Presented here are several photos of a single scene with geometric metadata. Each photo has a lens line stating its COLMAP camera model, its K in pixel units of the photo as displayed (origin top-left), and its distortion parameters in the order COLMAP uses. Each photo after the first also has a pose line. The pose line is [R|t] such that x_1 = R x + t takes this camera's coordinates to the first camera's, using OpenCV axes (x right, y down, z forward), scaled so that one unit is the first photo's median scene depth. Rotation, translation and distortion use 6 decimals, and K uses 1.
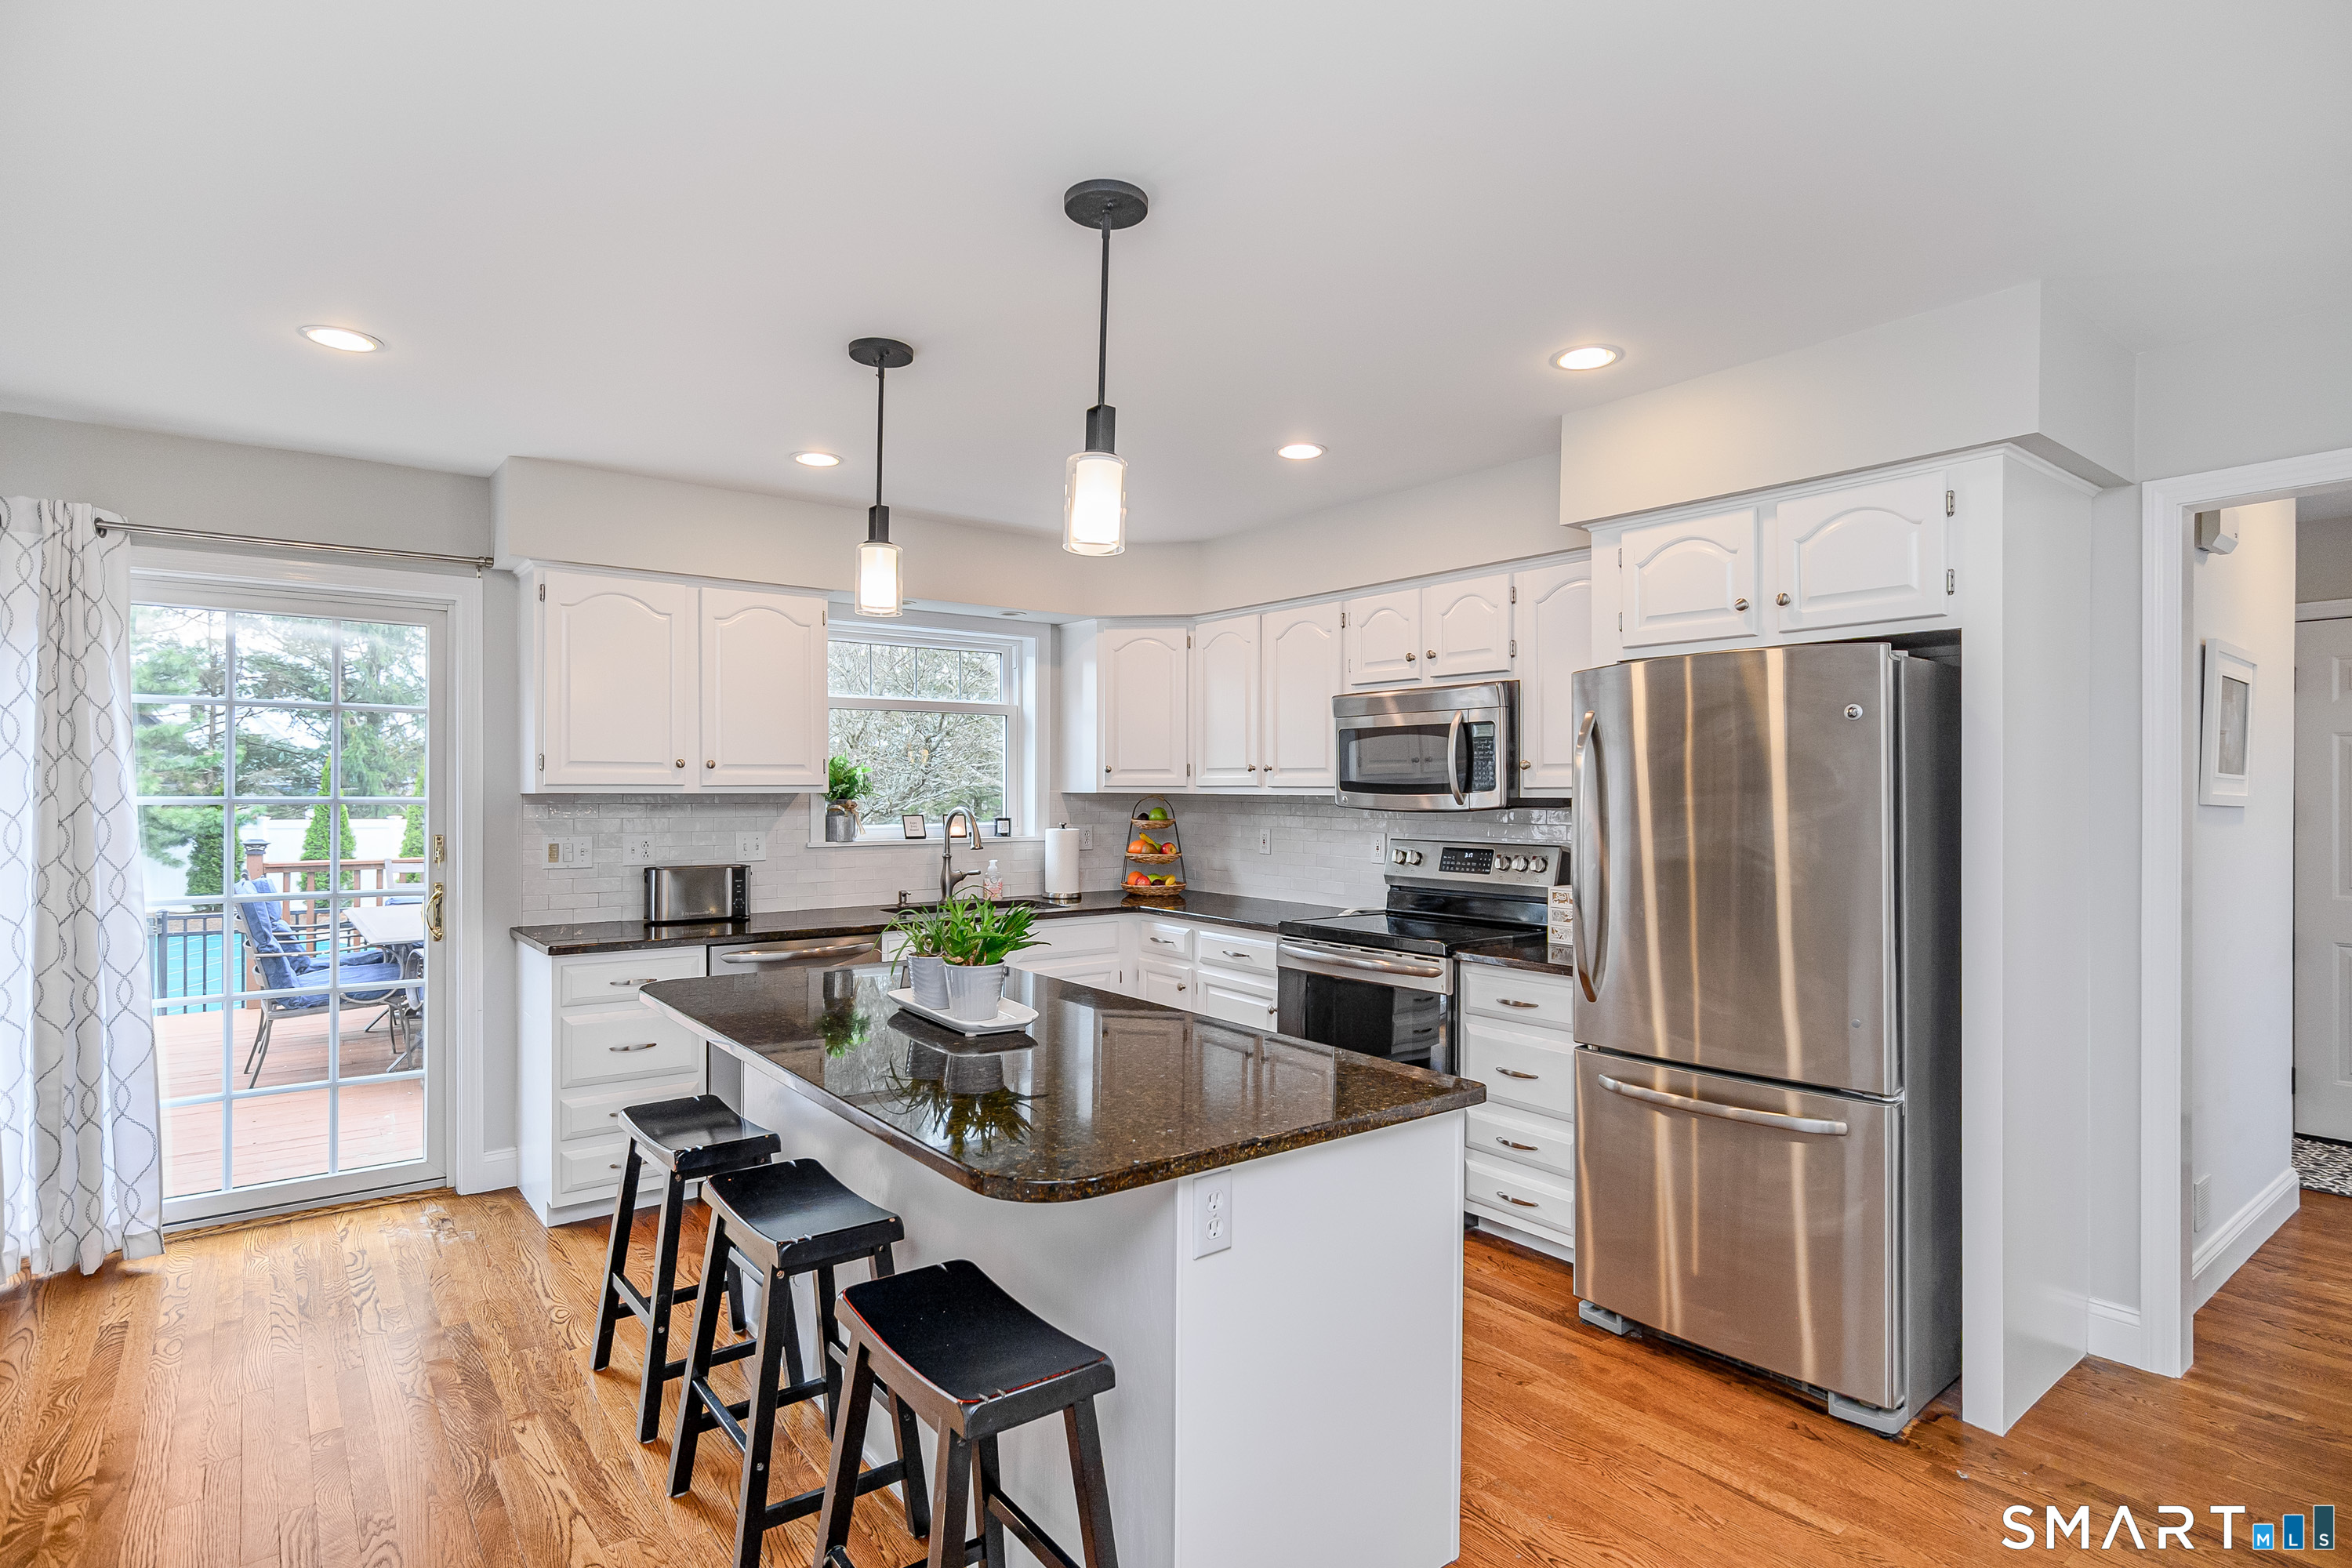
lens RADIAL K [[1197.3, 0, 1176.2], [0, 1197.3, 782.3], [0, 0, 1]] dist [-0.001927, 0.003165]
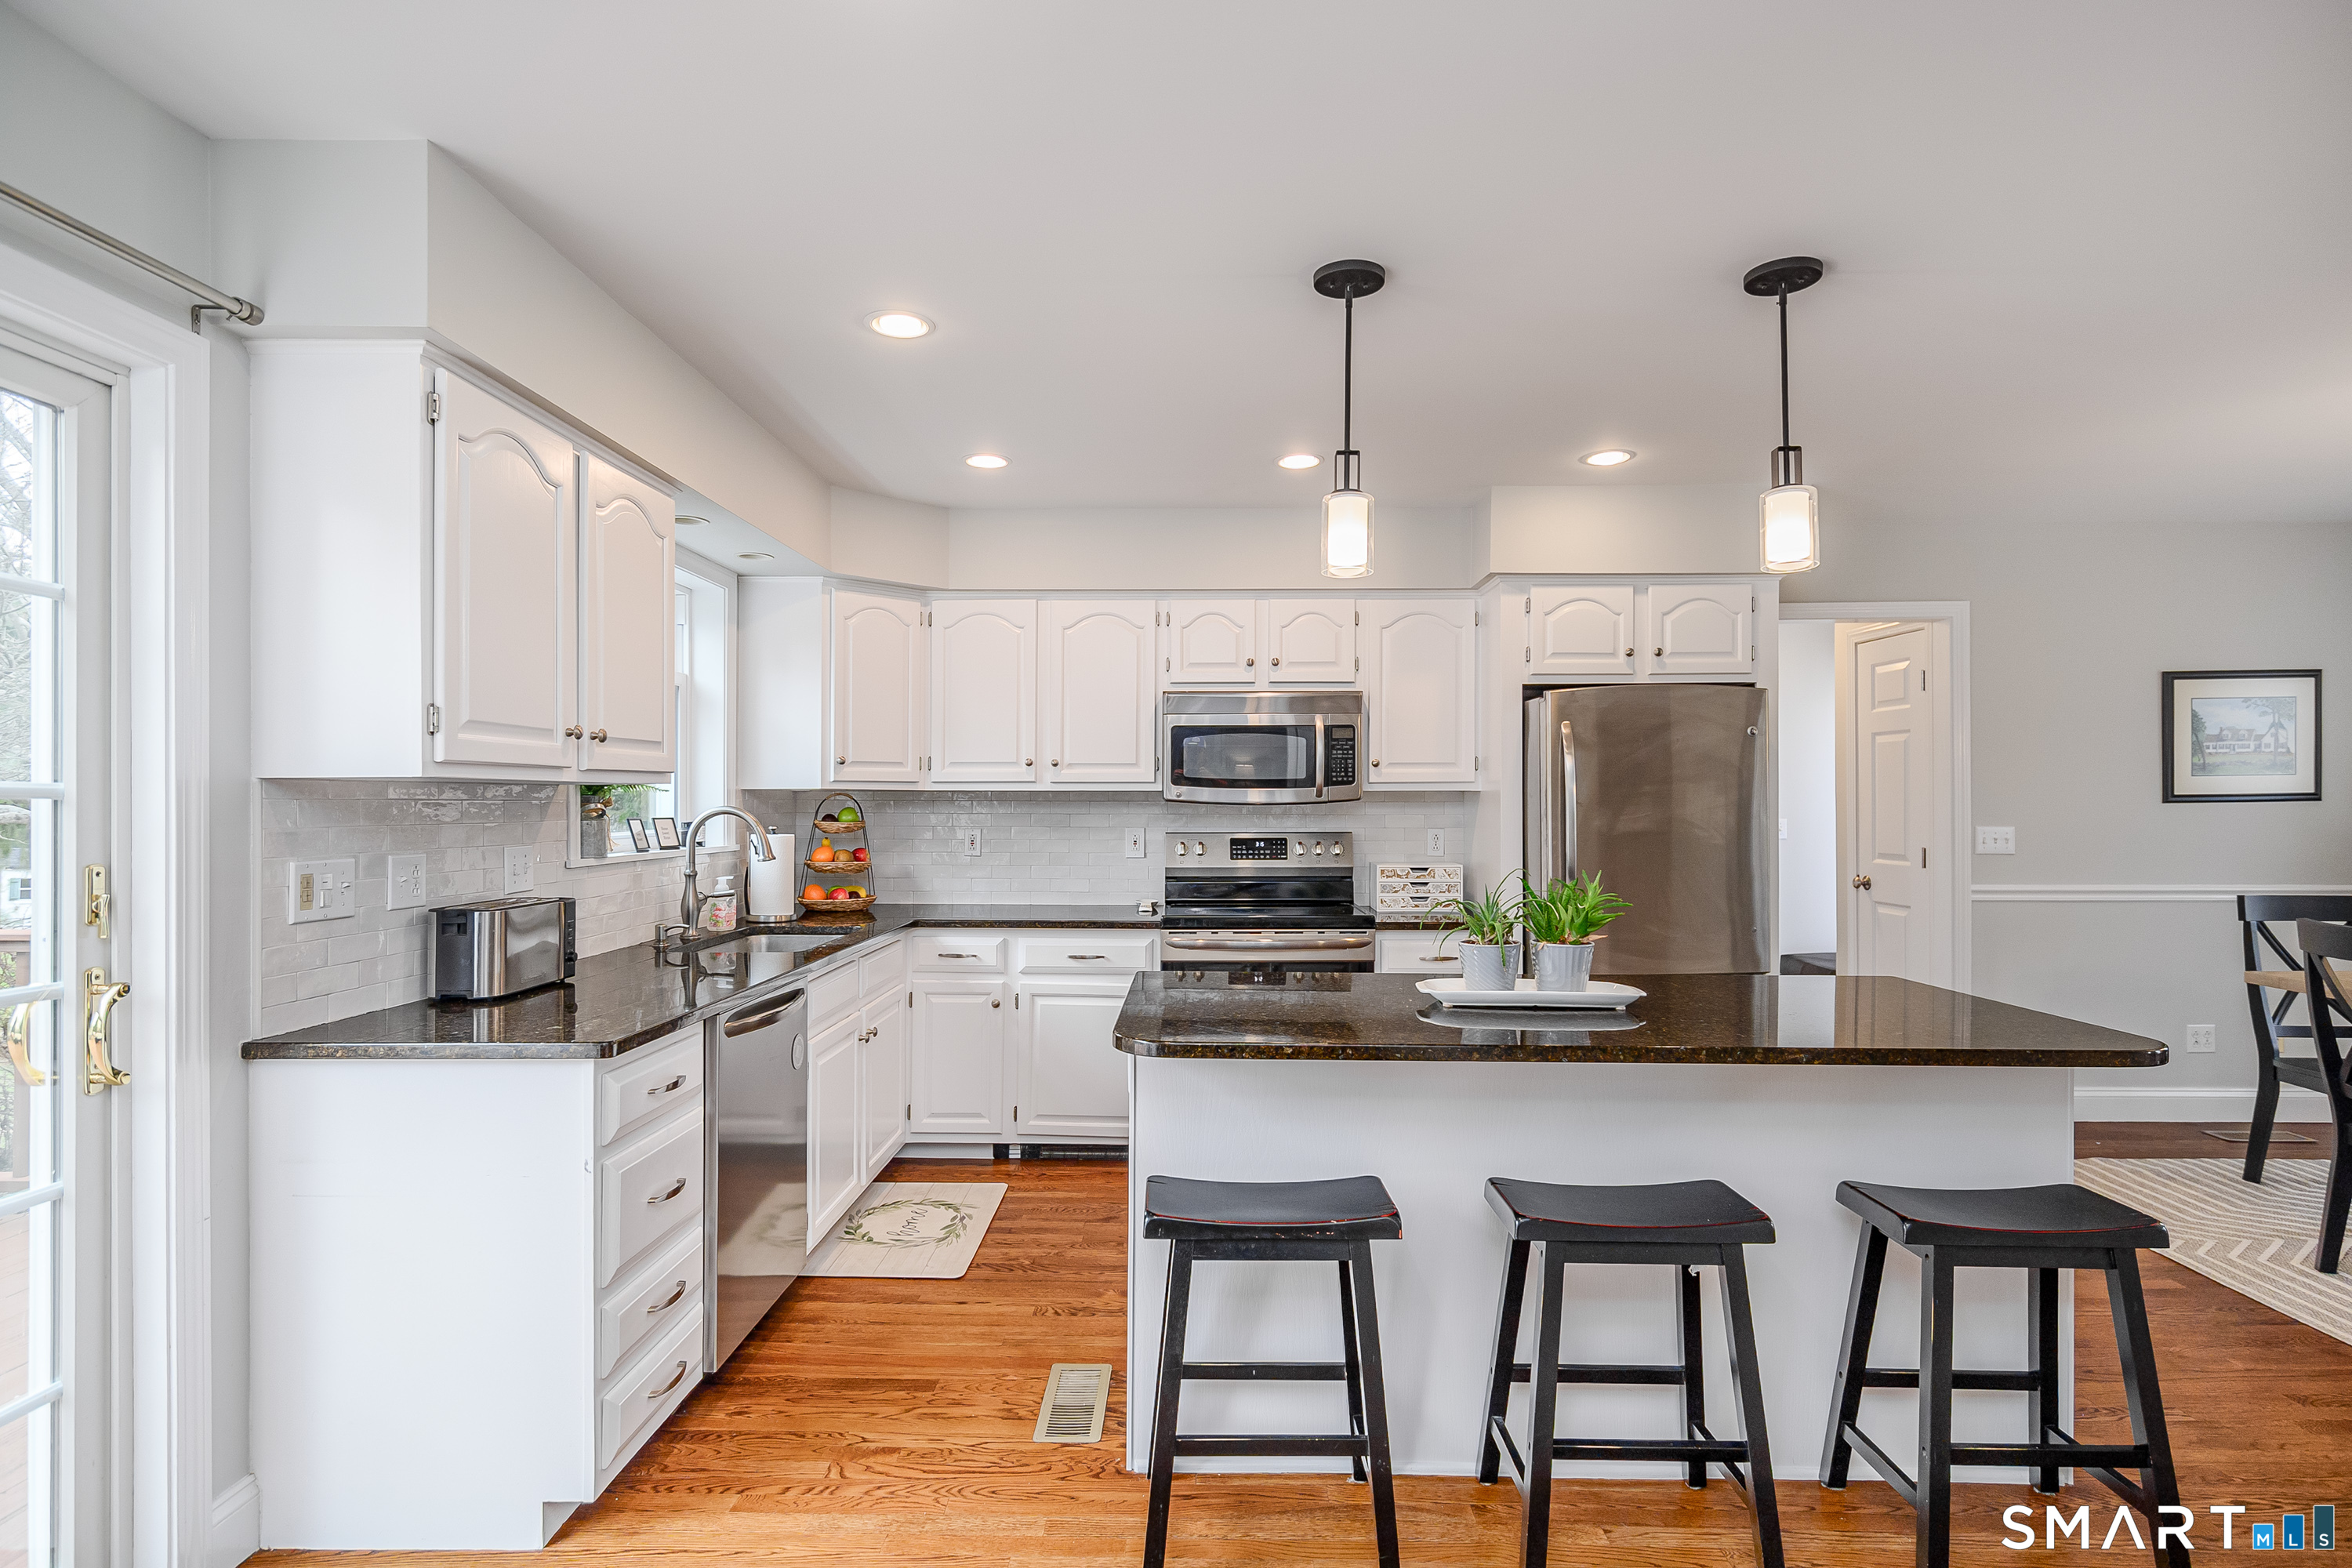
lens RADIAL K [[1197.3, 0, 1173.8], [0, 1197.3, 802.9], [0, 0, 1]] dist [-0.001927, 0.003165]
pose [[0.629002, -0.003976, 0.777393, -0.701363], [-0.001843, 0.999976, 0.006605, 0.015853], [-0.777401, -0.005587, 0.628980, 0.377319]]
